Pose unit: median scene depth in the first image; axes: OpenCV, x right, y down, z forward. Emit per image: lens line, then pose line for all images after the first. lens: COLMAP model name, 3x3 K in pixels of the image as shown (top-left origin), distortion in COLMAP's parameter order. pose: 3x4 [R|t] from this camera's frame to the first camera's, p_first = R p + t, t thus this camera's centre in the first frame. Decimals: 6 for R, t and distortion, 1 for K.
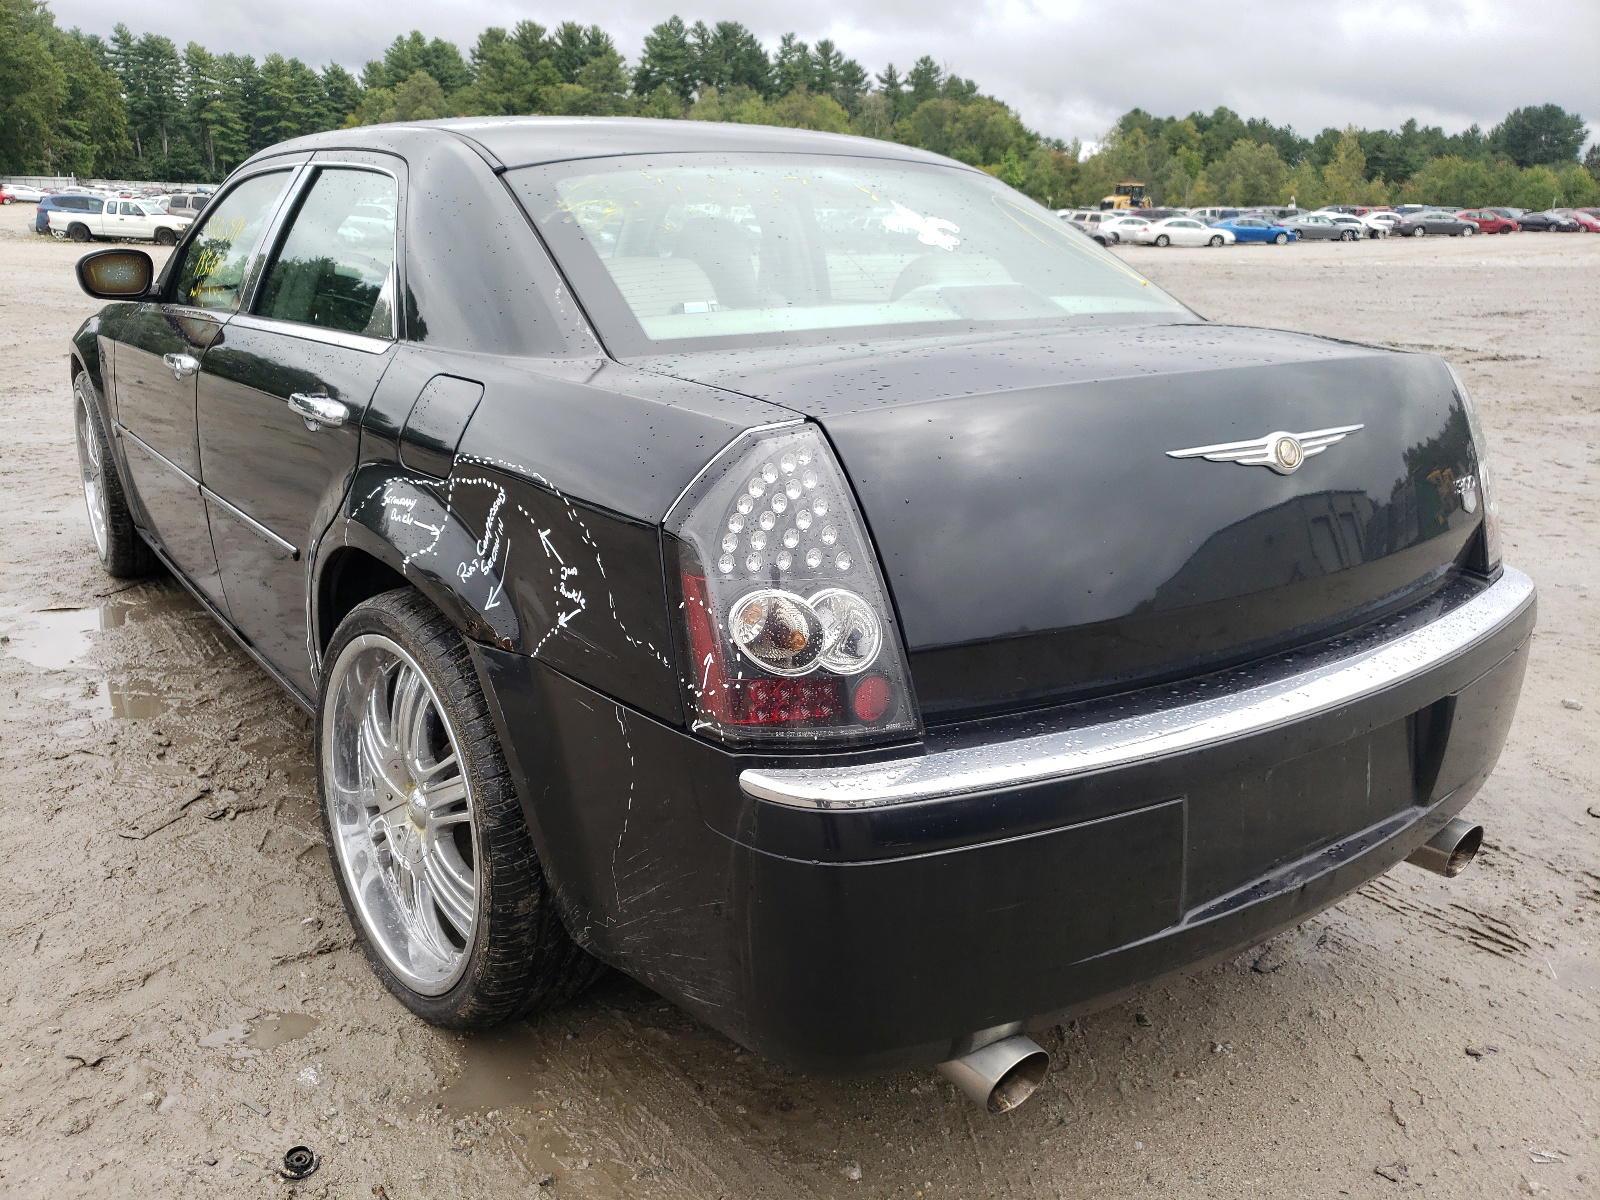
lens RADIAL K [[1234.3, 0, 798.8], [0, 1234.3, 503.3], [0, 0, 1]] dist [0.044379, -0.001113]
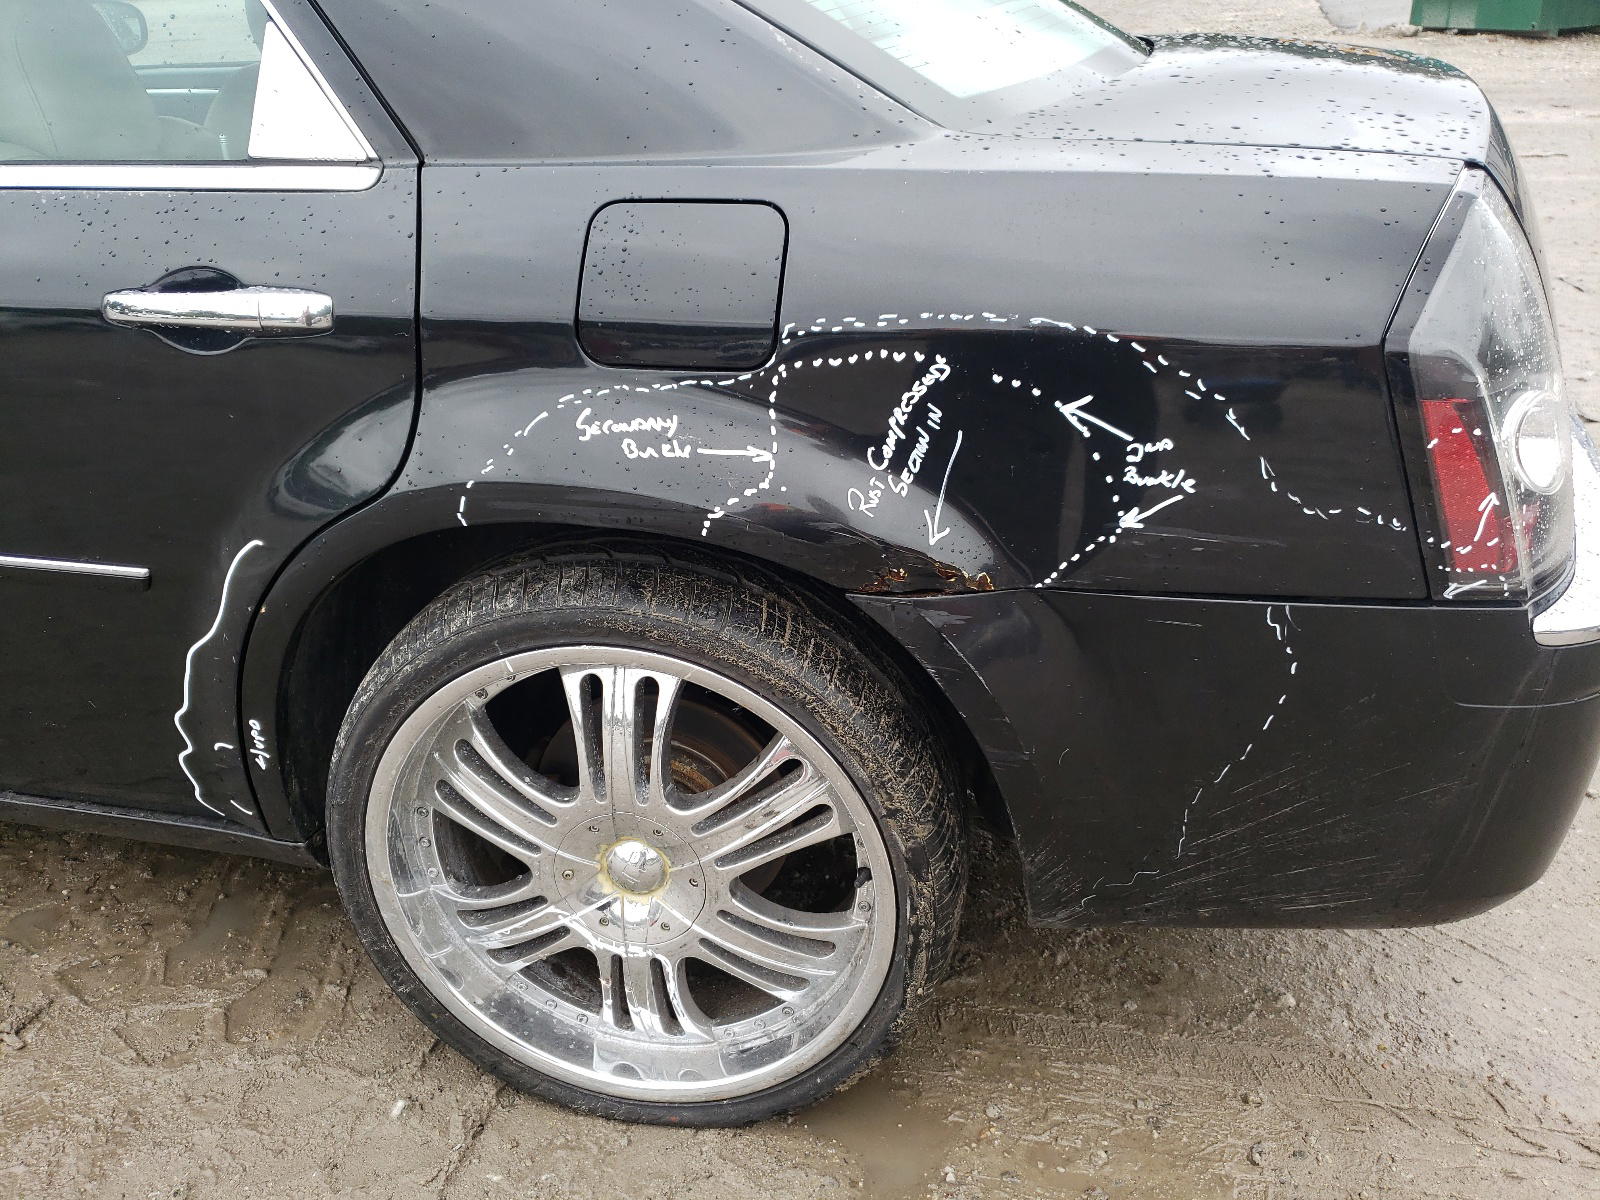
lens RADIAL K [[1234.3, 0, 798.8], [0, 1234.3, 503.3], [0, 0, 1]] dist [0.044379, -0.001113]
pose [[0.783804, -0.285241, 0.551624, -0.668392], [0.180772, 0.954603, 0.236758, -0.104013], [-0.594115, -0.085854, 0.799785, 0.522897]]
